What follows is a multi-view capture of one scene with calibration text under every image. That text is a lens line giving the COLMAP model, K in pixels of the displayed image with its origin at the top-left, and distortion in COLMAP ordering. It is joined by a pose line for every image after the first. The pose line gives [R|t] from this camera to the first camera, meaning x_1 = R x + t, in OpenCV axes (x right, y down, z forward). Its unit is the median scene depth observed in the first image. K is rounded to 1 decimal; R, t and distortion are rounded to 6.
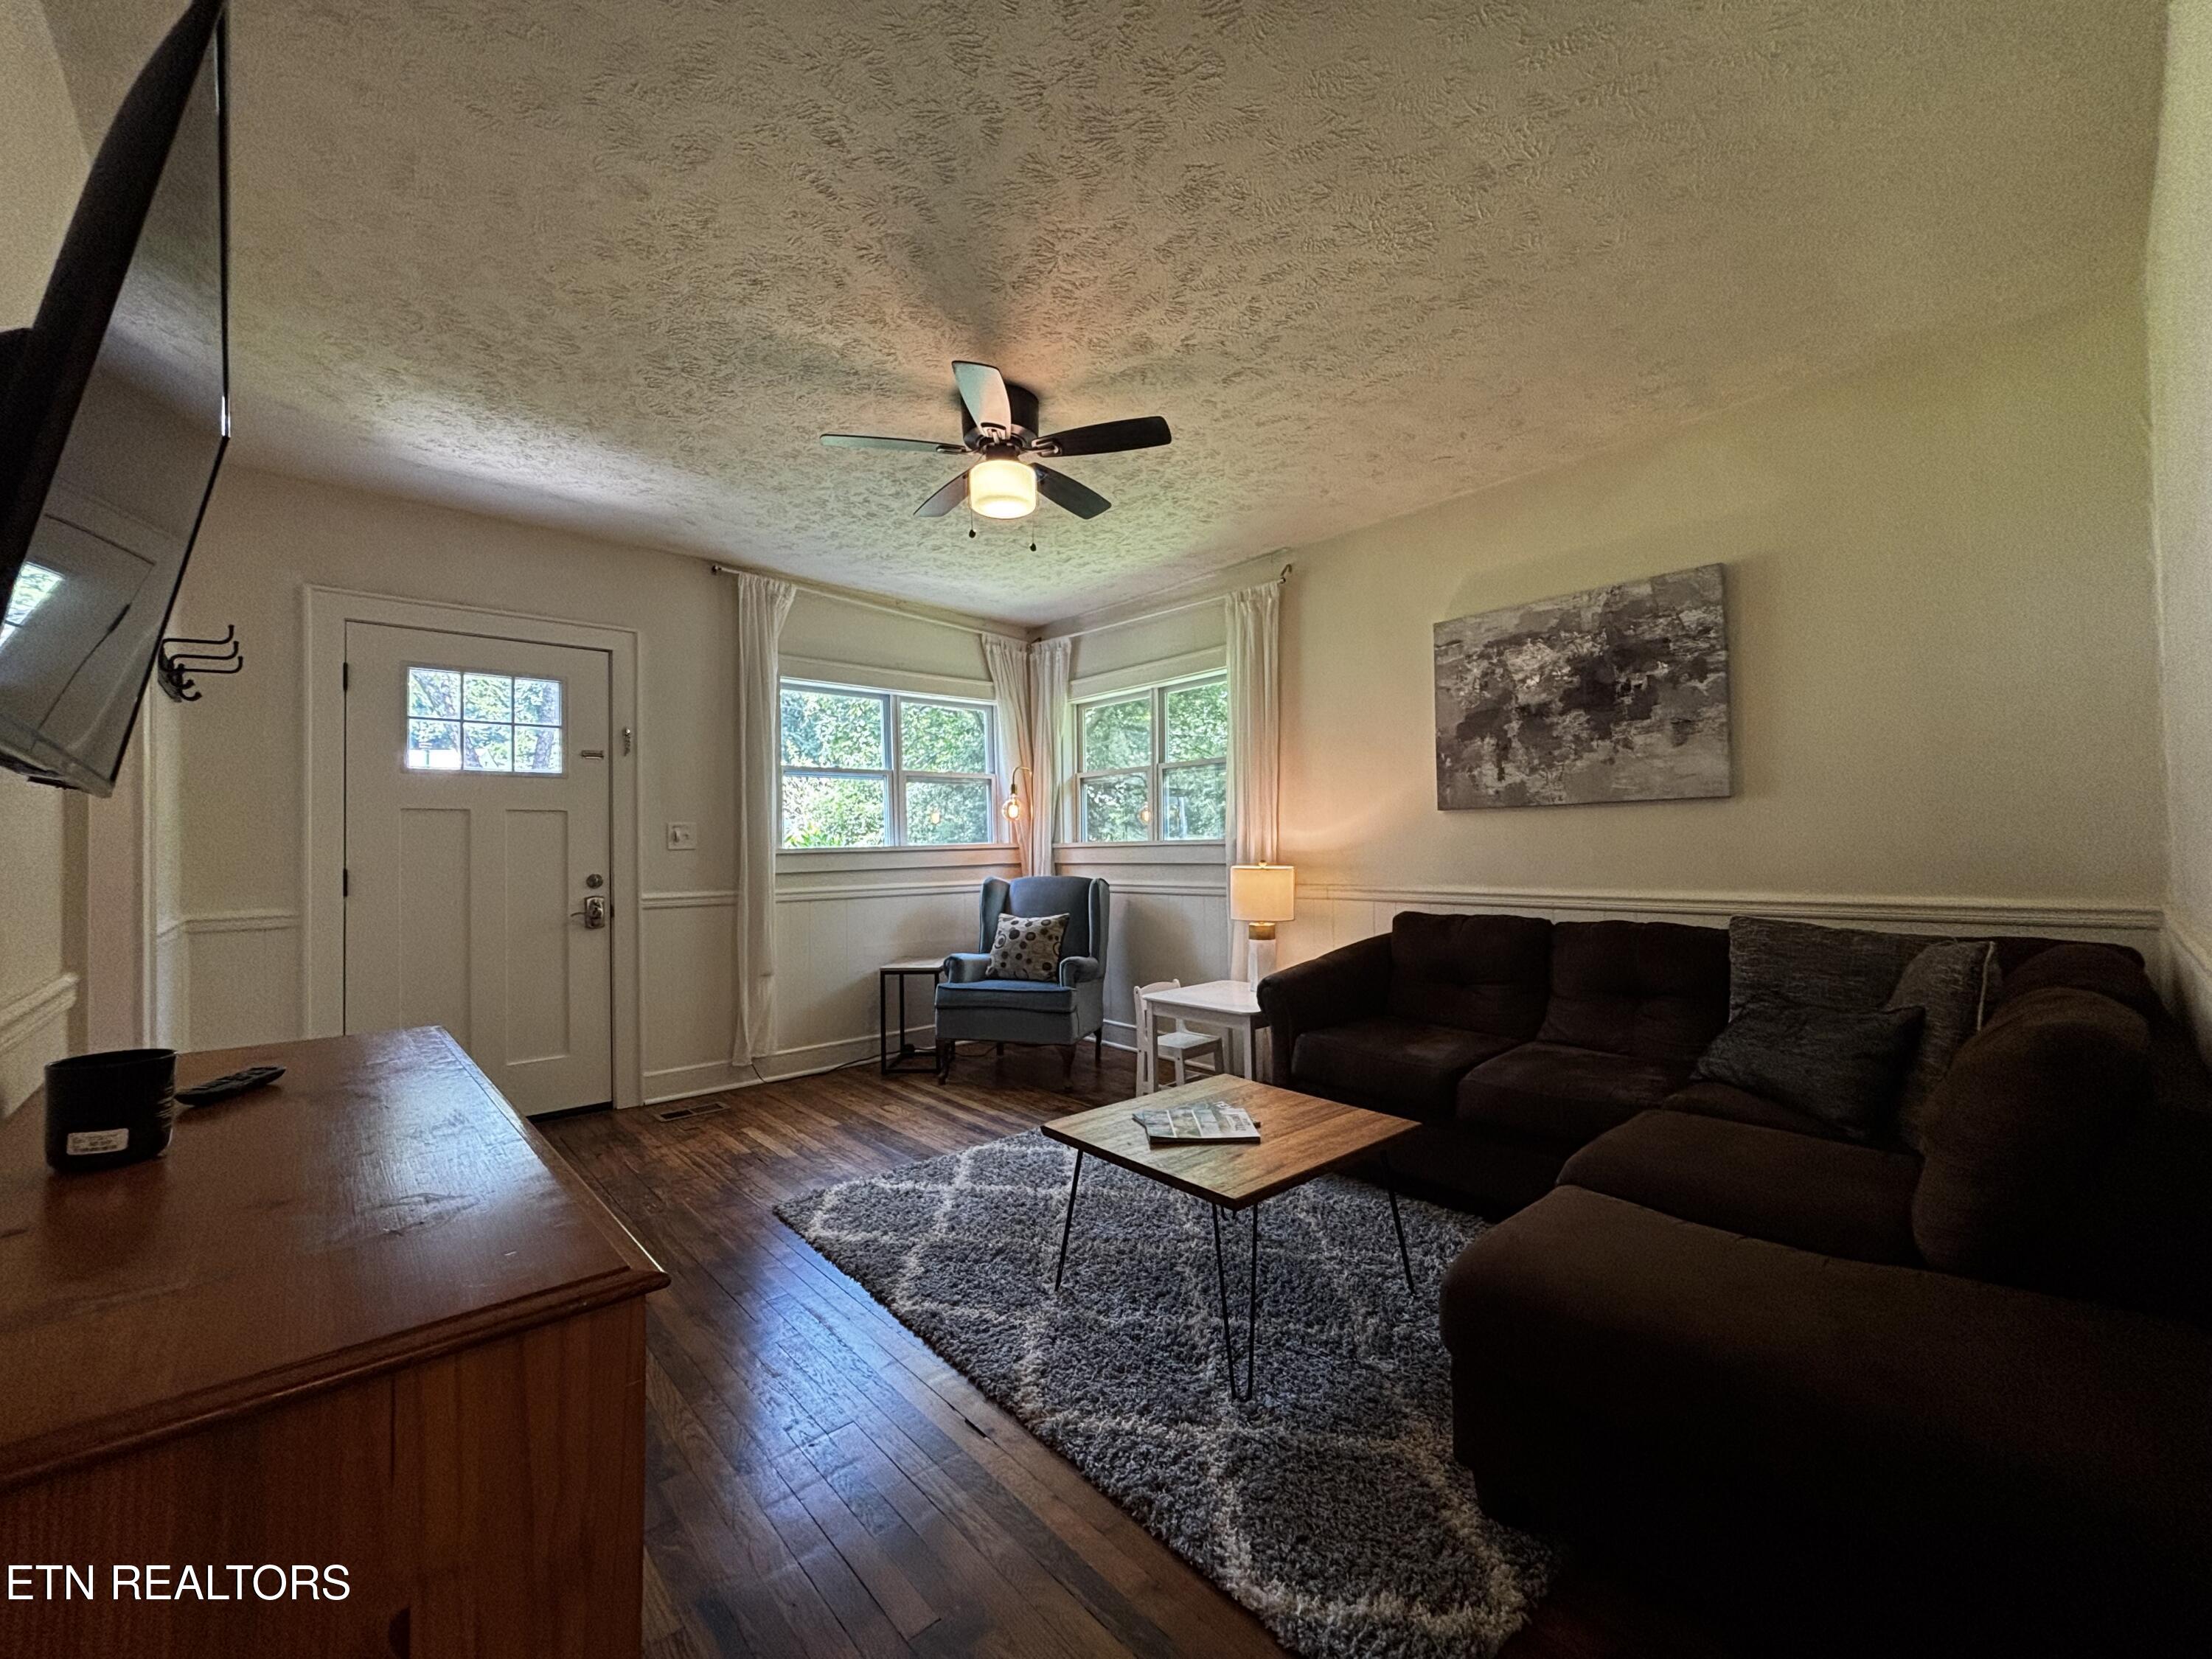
lens RADIAL K [[896.5, 0, 1073.6], [0, 896.5, 817.2], [0, 0, 1]] dist [0.038674, -0.000063]
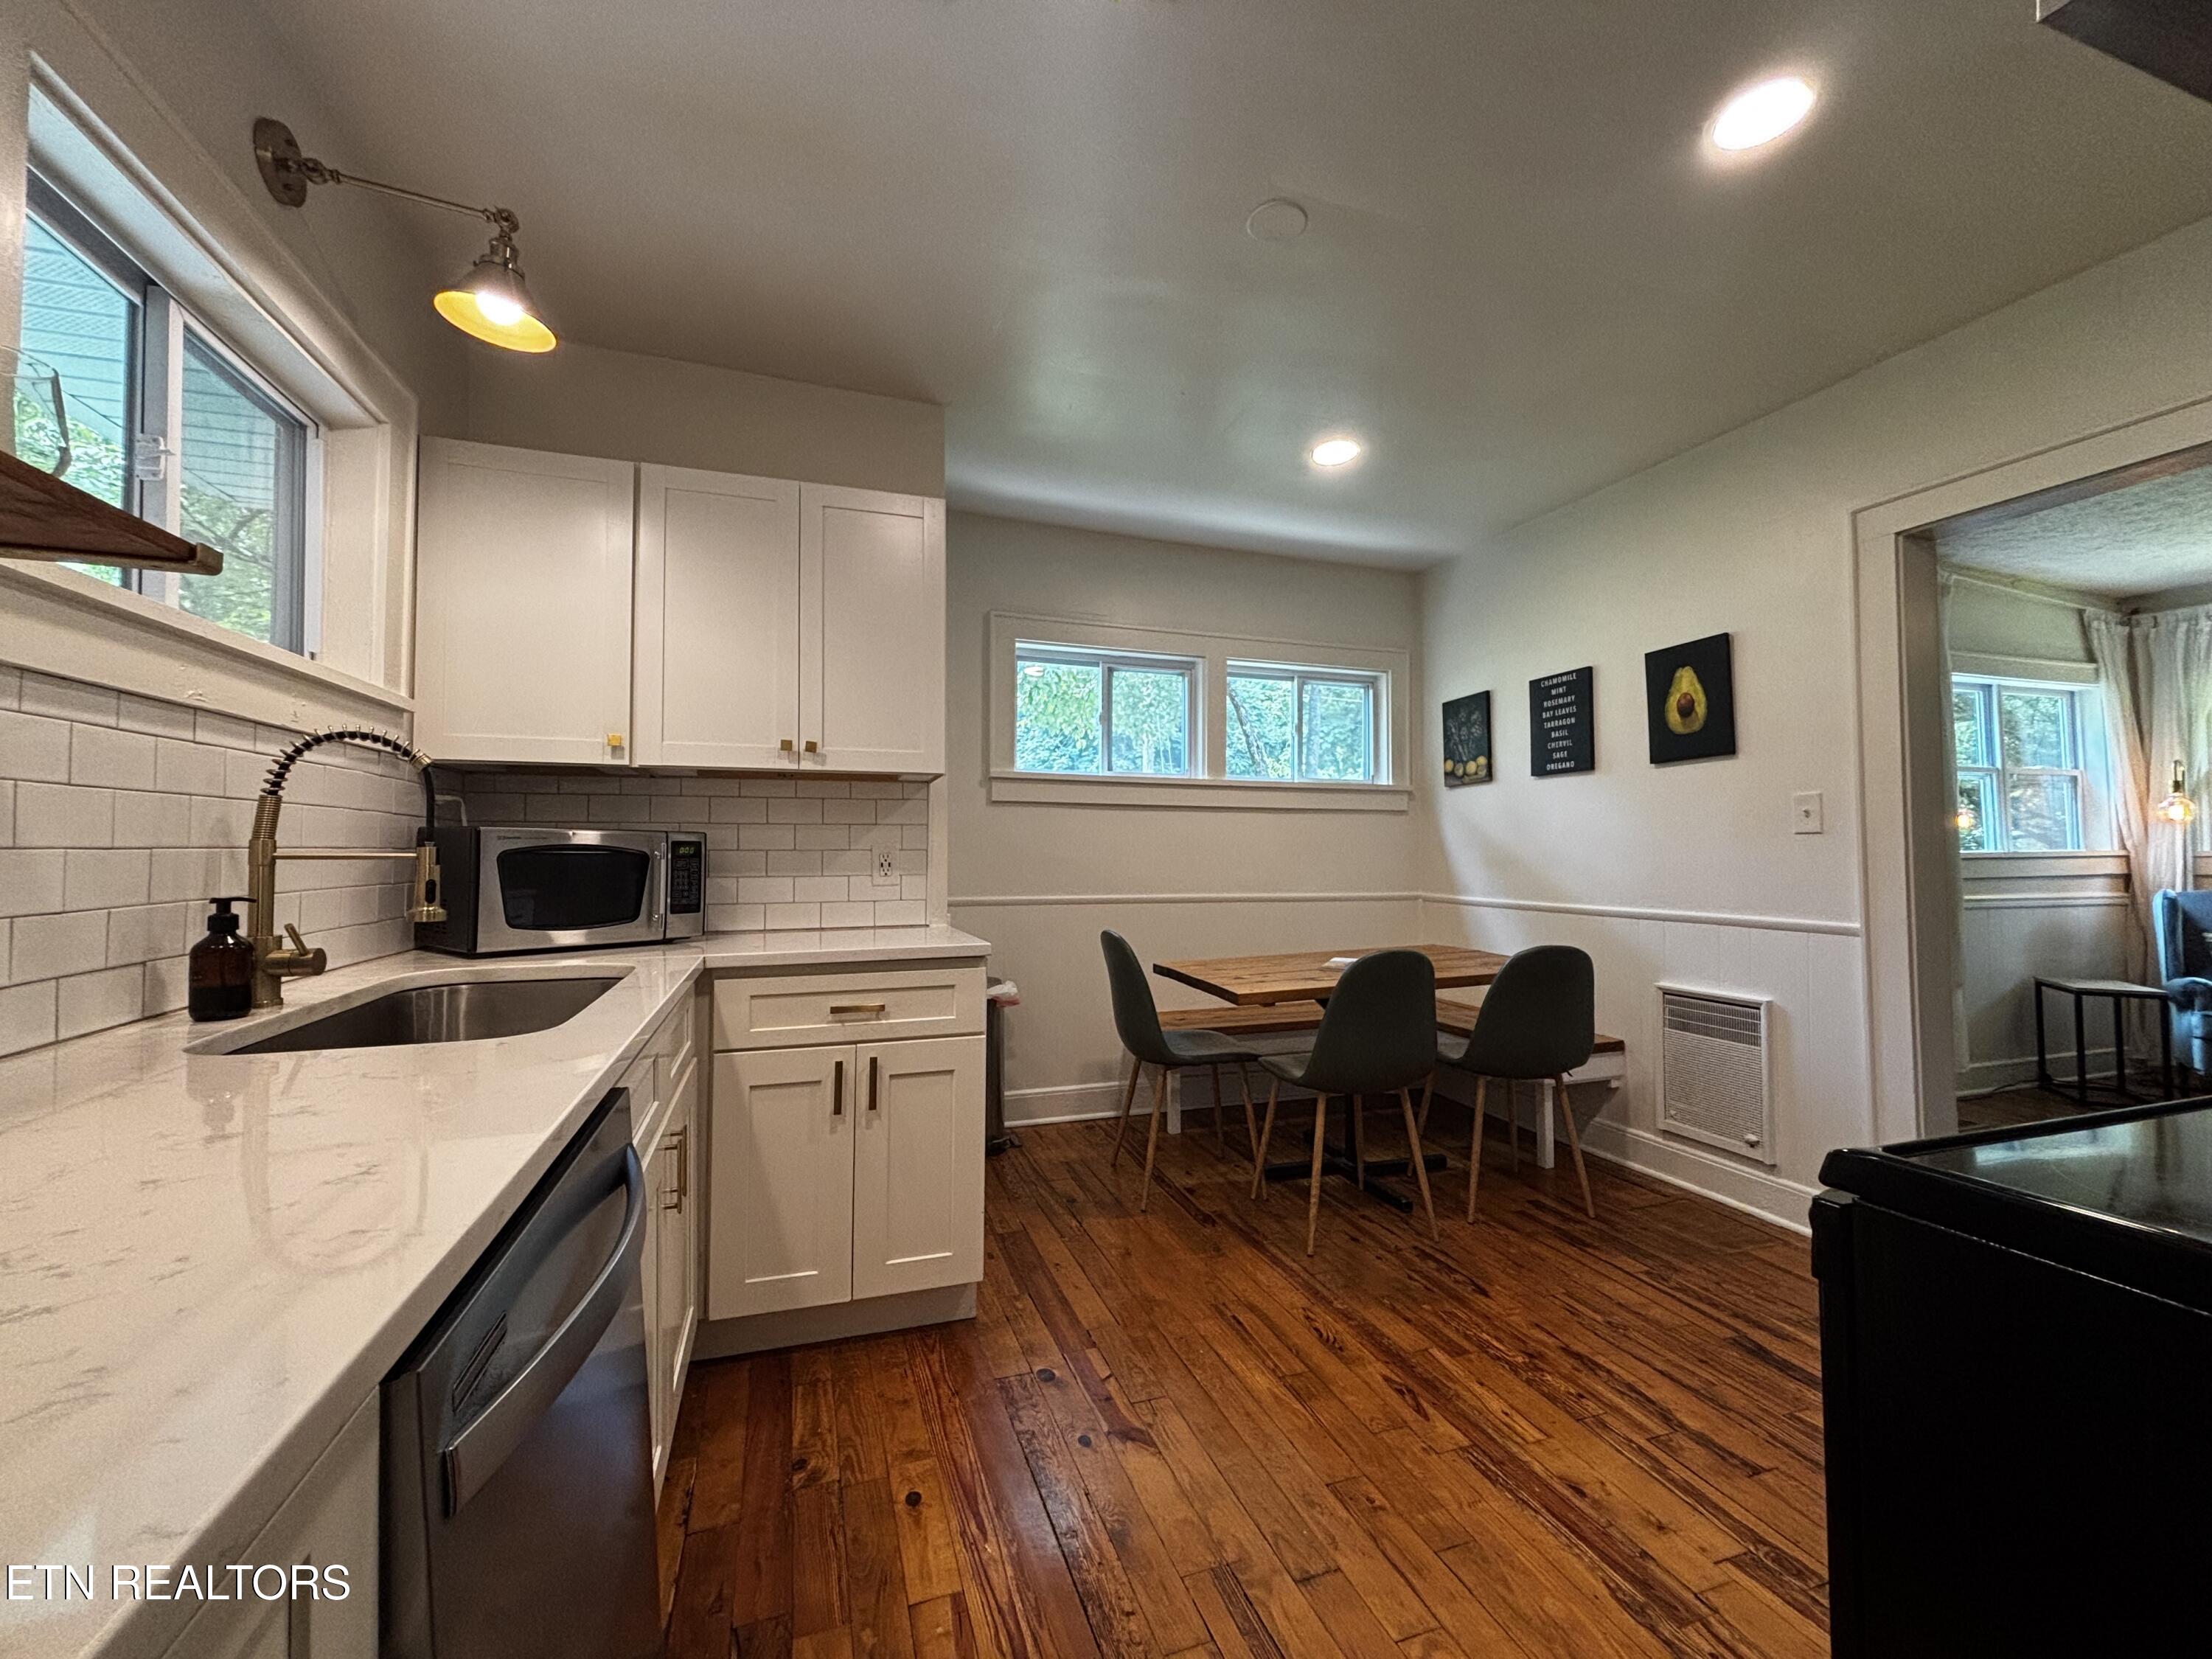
lens RADIAL K [[890.7, 0, 1104.7], [0, 890.7, 835.6], [0, 0, 1]] dist [-0.004456, 0.000186]
pose [[0.927219, 0.005728, -0.374475, -1.038473], [-0.001022, 0.999918, 0.012765, 0.007804], [0.374518, -0.011453, 0.927149, -0.241923]]
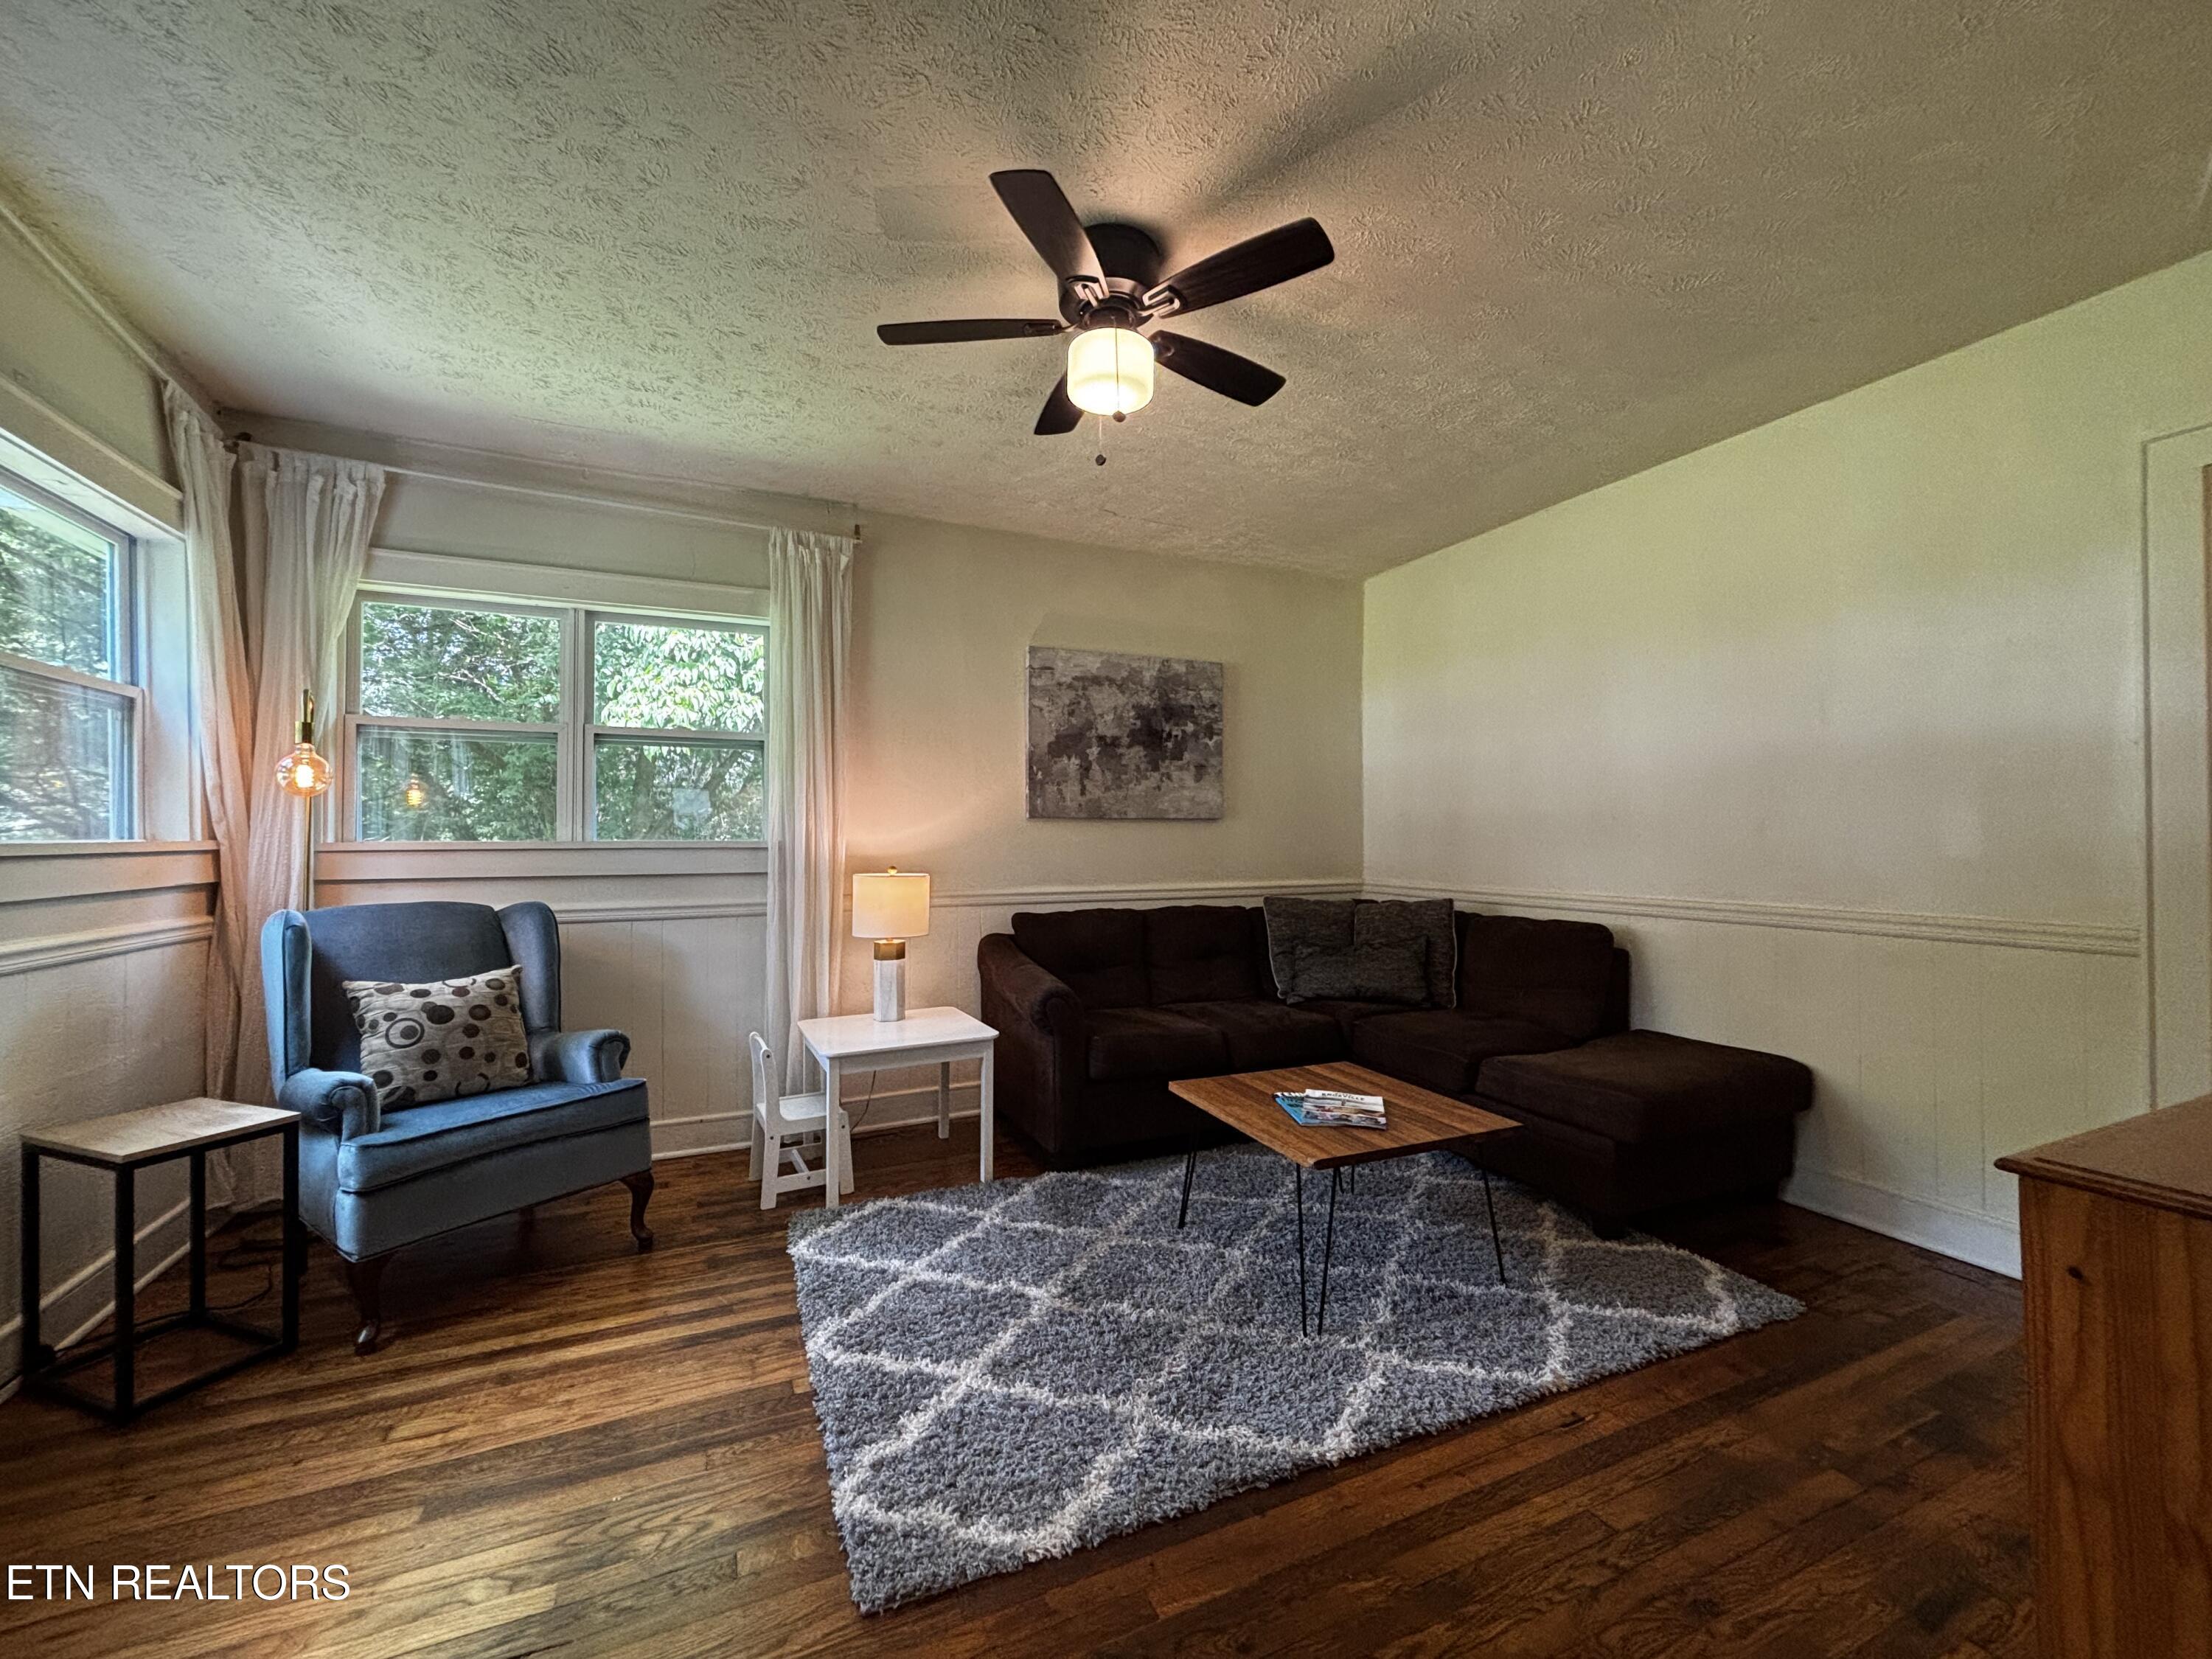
lens RADIAL K [[896.1, 0, 1120.0], [0, 896.1, 825.1], [0, 0, 1]] dist [0.020997, -0.008563]
pose [[0.275638, 0.034289, 0.960650, -0.634804], [-0.032774, 0.999118, -0.026258, 0.026843], [-0.960703, -0.024246, 0.276518, 0.632263]]
